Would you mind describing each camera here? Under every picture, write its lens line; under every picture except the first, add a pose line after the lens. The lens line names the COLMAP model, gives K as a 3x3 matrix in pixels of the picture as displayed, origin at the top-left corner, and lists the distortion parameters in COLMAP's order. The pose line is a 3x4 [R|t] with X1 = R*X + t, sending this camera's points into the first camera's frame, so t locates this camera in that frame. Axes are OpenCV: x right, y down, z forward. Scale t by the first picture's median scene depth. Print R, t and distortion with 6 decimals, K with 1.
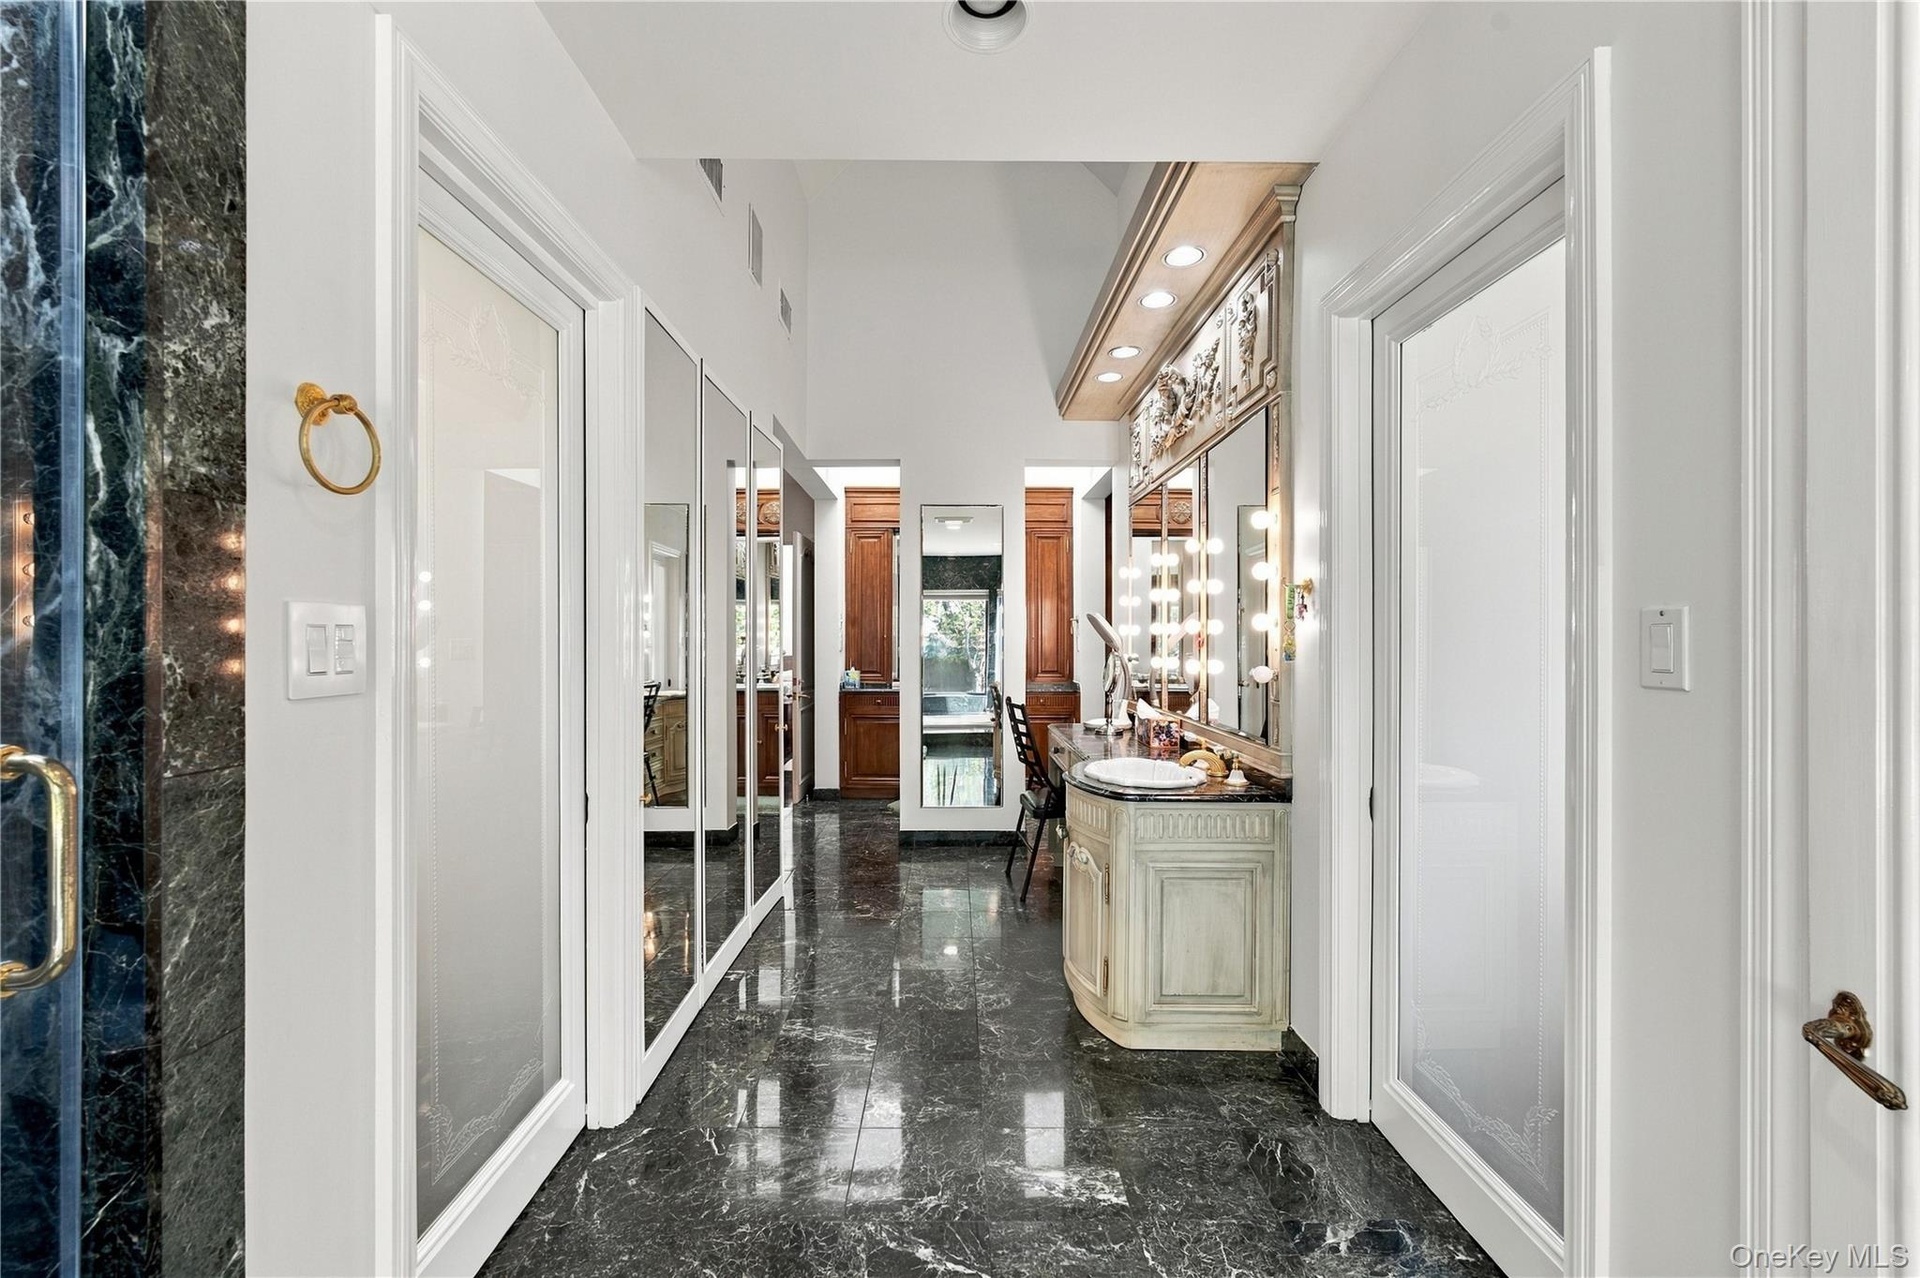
lens RADIAL K [[772.7, 0, 961.3], [0, 772.7, 638.8], [0, 0, 1]] dist [-0.000649, -0.000264]
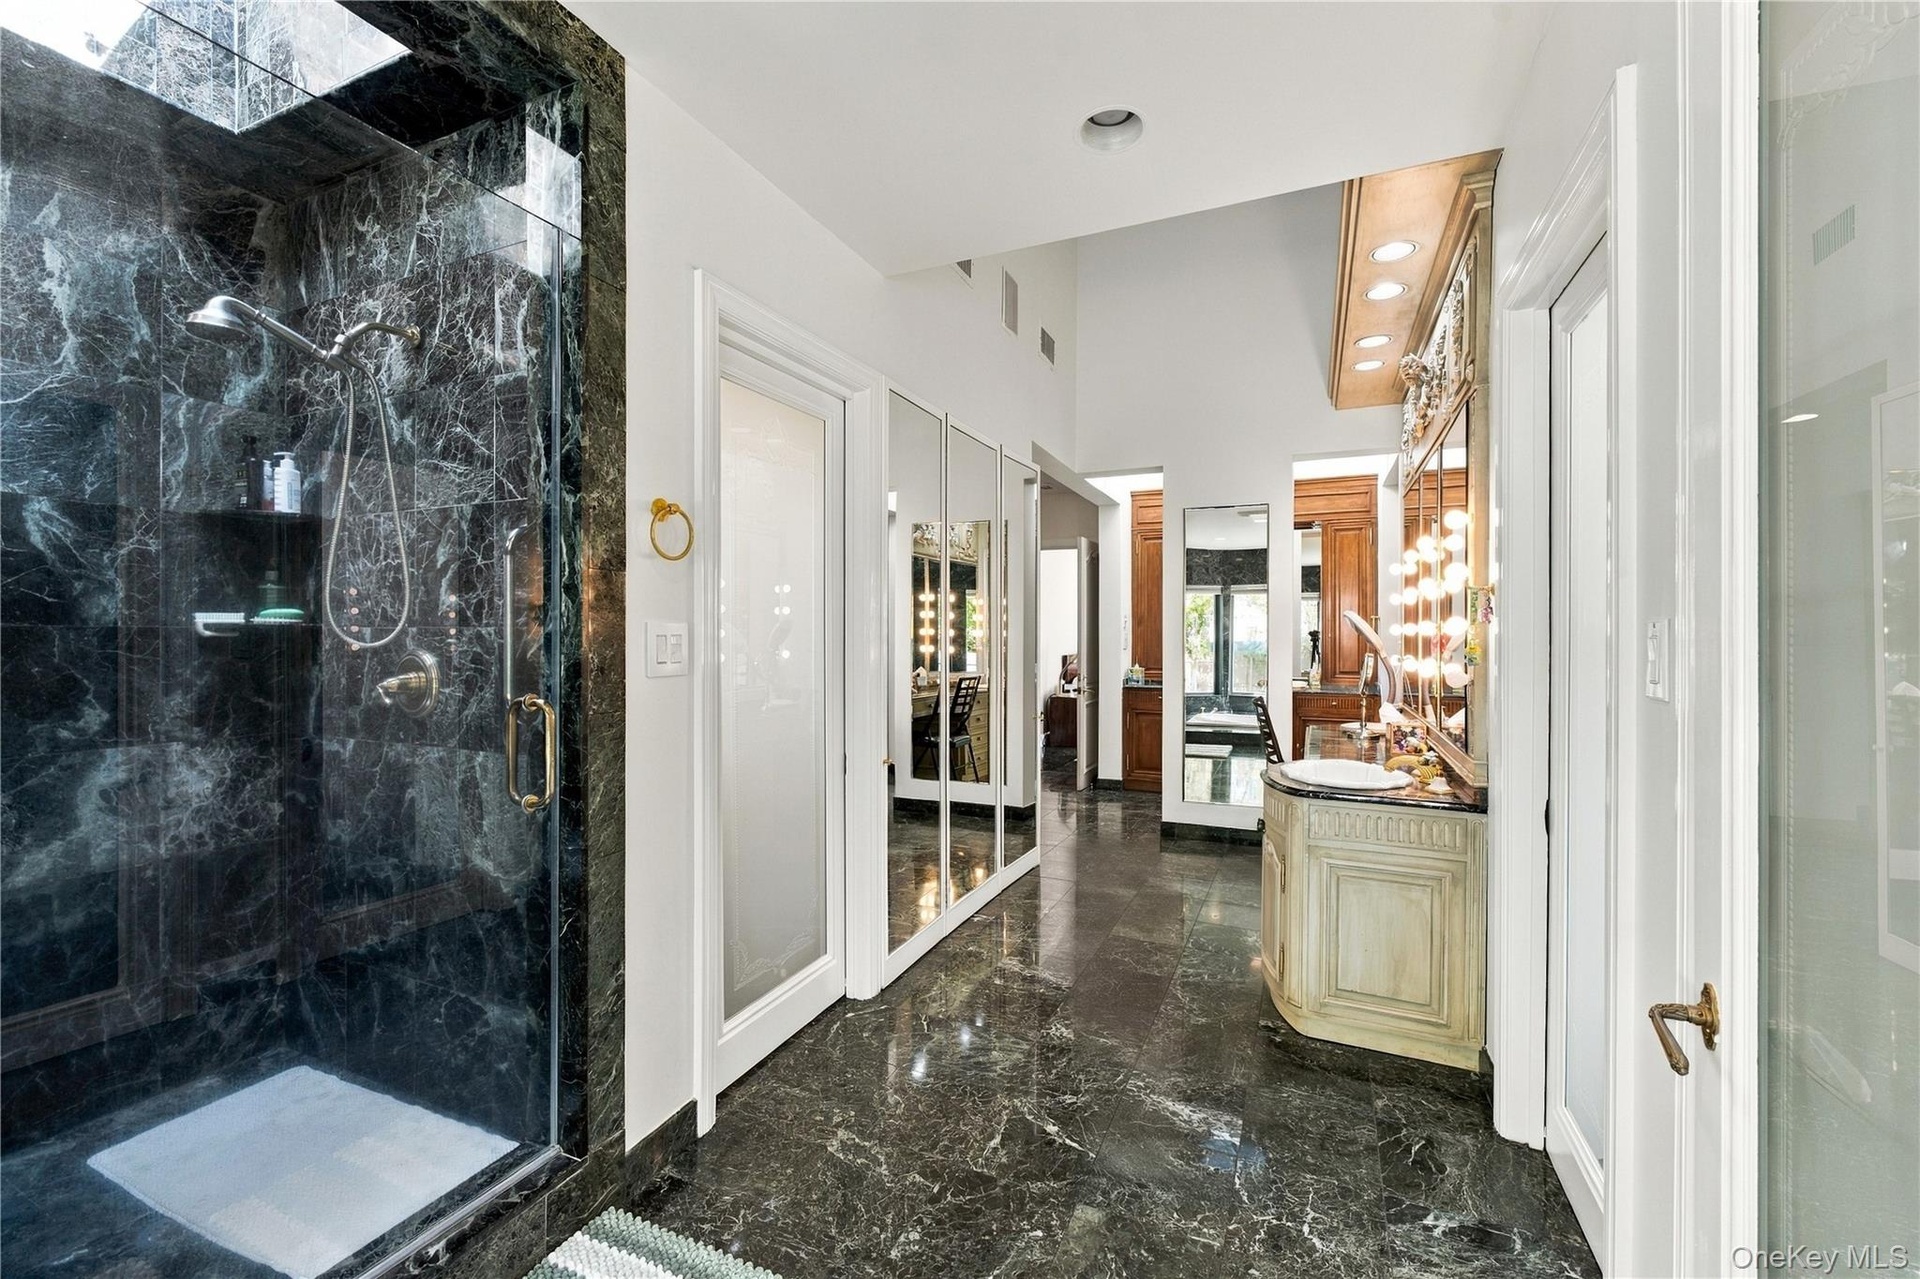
lens RADIAL K [[772.7, 0, 958.5], [0, 772.7, 636.3], [0, 0, 1]] dist [-0.000649, -0.000264]
pose [[0.911317, 0.003007, -0.411694, 0.276542], [-0.002065, 0.999994, 0.002732, -0.011555], [0.411700, -0.001639, 0.911318, -0.178067]]
